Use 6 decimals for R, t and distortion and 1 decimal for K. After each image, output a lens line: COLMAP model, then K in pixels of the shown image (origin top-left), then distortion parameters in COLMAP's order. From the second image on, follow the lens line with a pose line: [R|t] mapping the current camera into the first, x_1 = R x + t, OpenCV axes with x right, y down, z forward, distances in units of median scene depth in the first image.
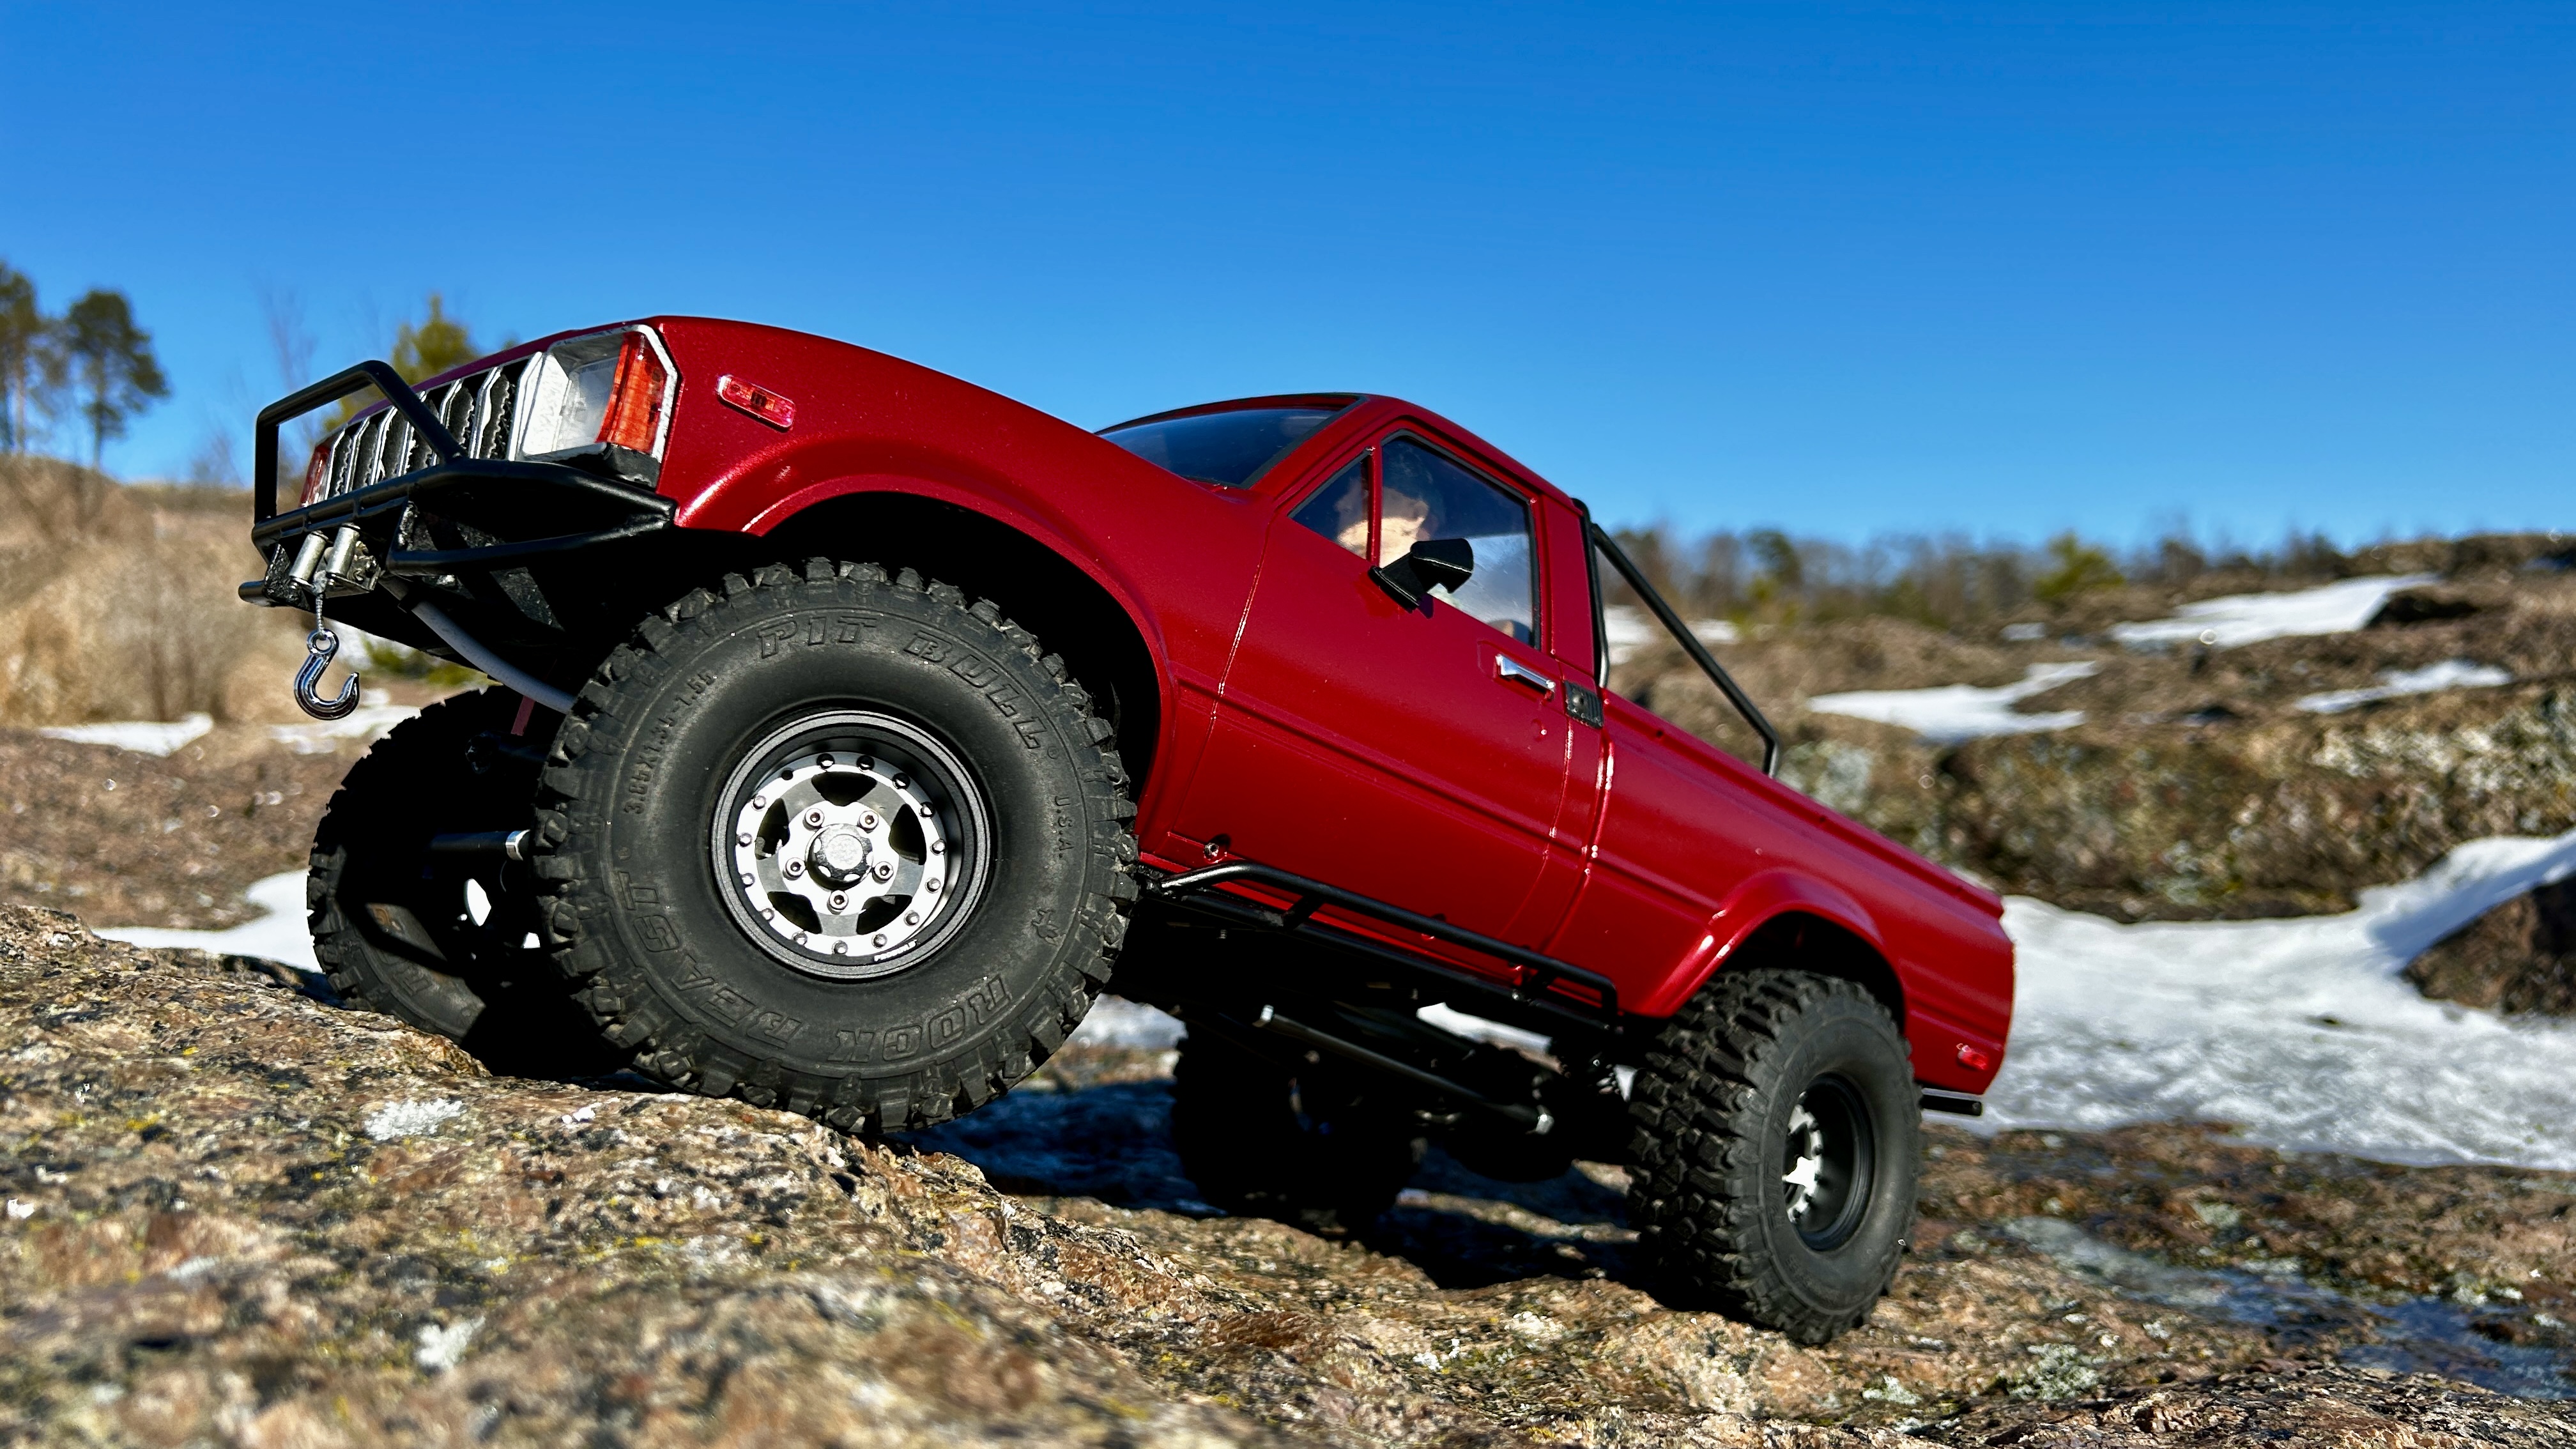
lens RADIAL K [[1982.8, 0, 1277.2], [0, 1982.8, 713.6], [0, 0, 1]] dist [0.012106, -0.004736]
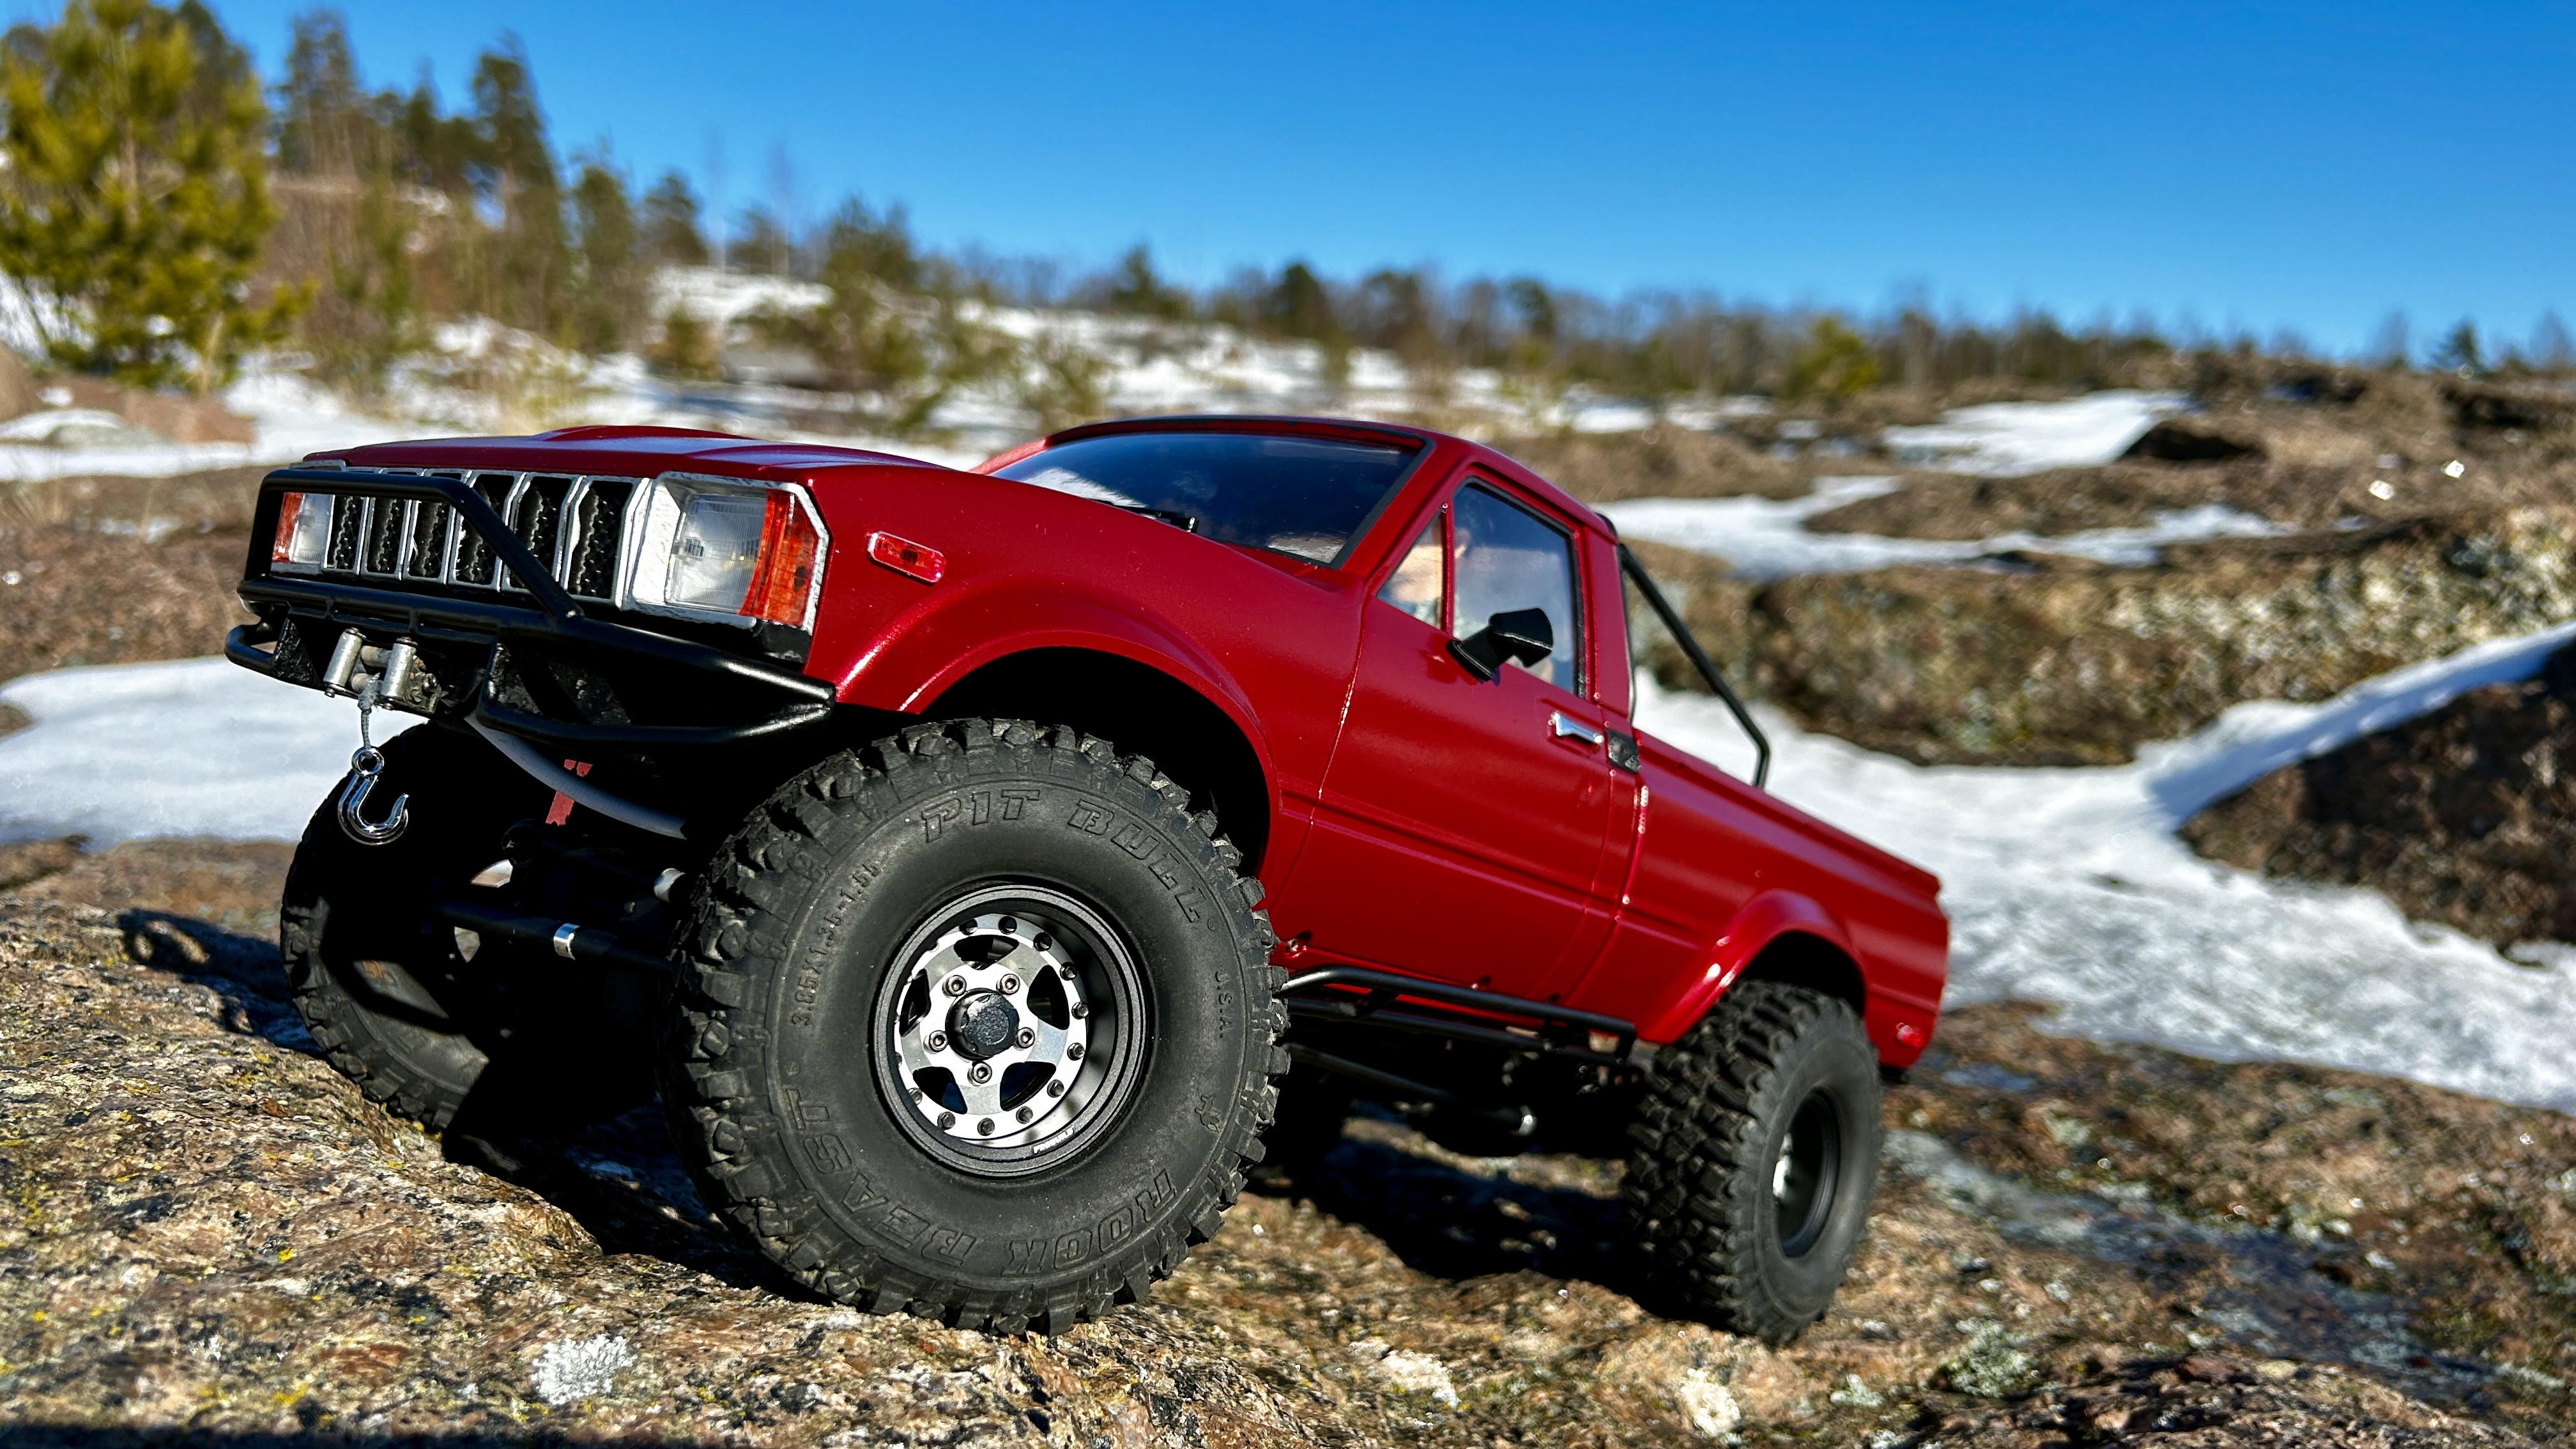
lens RADIAL K [[1982.8, 0, 1274.5], [0, 1982.8, 713.5], [0, 0, 1]] dist [0.012106, -0.004736]
pose [[0.991707, 0.024697, 0.126123, -0.097391], [-0.041202, 0.990660, 0.129985, -0.098414], [-0.121735, -0.134103, 0.983462, 0.032962]]
